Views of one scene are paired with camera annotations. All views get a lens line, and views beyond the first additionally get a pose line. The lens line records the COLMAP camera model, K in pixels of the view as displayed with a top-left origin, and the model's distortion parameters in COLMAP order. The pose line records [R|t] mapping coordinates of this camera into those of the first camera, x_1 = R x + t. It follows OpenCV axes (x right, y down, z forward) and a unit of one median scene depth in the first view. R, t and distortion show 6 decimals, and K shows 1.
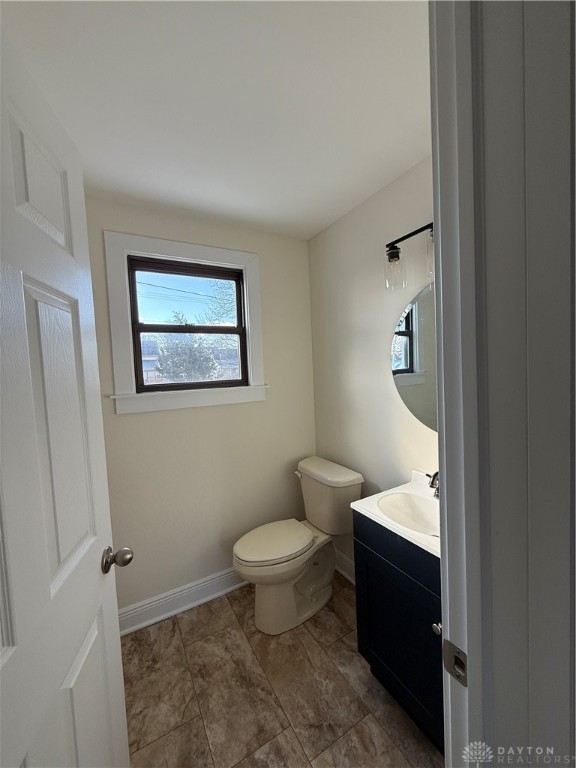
lens RADIAL K [[305.4, 0, 291.7], [0, 305.4, 381.1], [0, 0, 1]] dist [-0.002328, -0.000342]
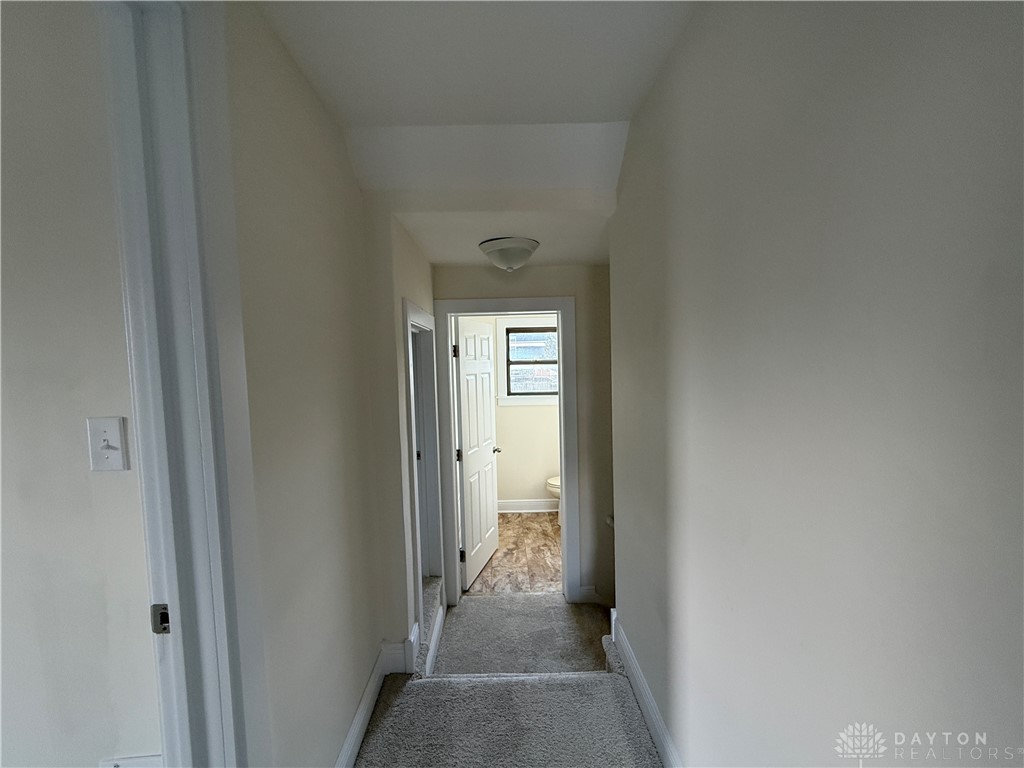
lens RADIAL K [[407.2, 0, 508.7], [0, 407.2, 384.5], [0, 0, 1]] dist [-0.002328, -0.000342]
pose [[0.875425, 0.053276, -0.480408, 0.802485], [-0.040519, 0.998497, 0.036896, -0.137864], [0.481652, -0.012834, 0.876269, -1.376219]]
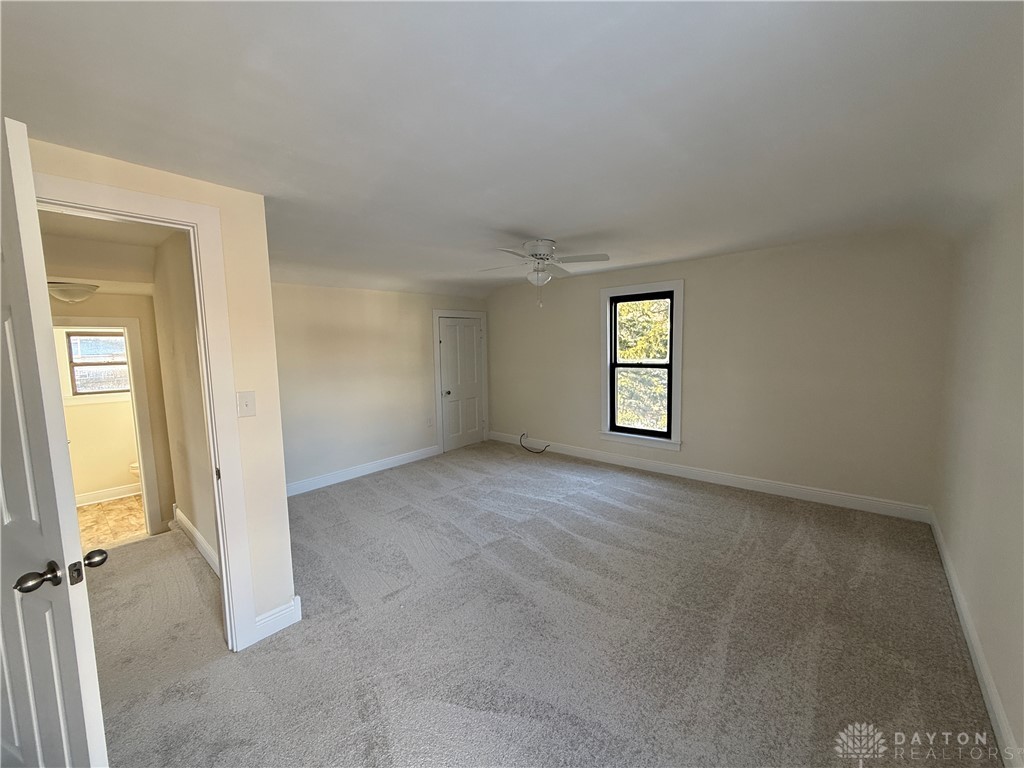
lens RADIAL K [[407.2, 0, 508.1], [0, 407.2, 386.1], [0, 0, 1]] dist [-0.002328, -0.000342]
pose [[0.948118, -0.007656, 0.317828, 1.499005], [-0.001390, 0.999601, 0.028227, -0.114915], [-0.317917, -0.027204, 0.947728, -2.696580]]
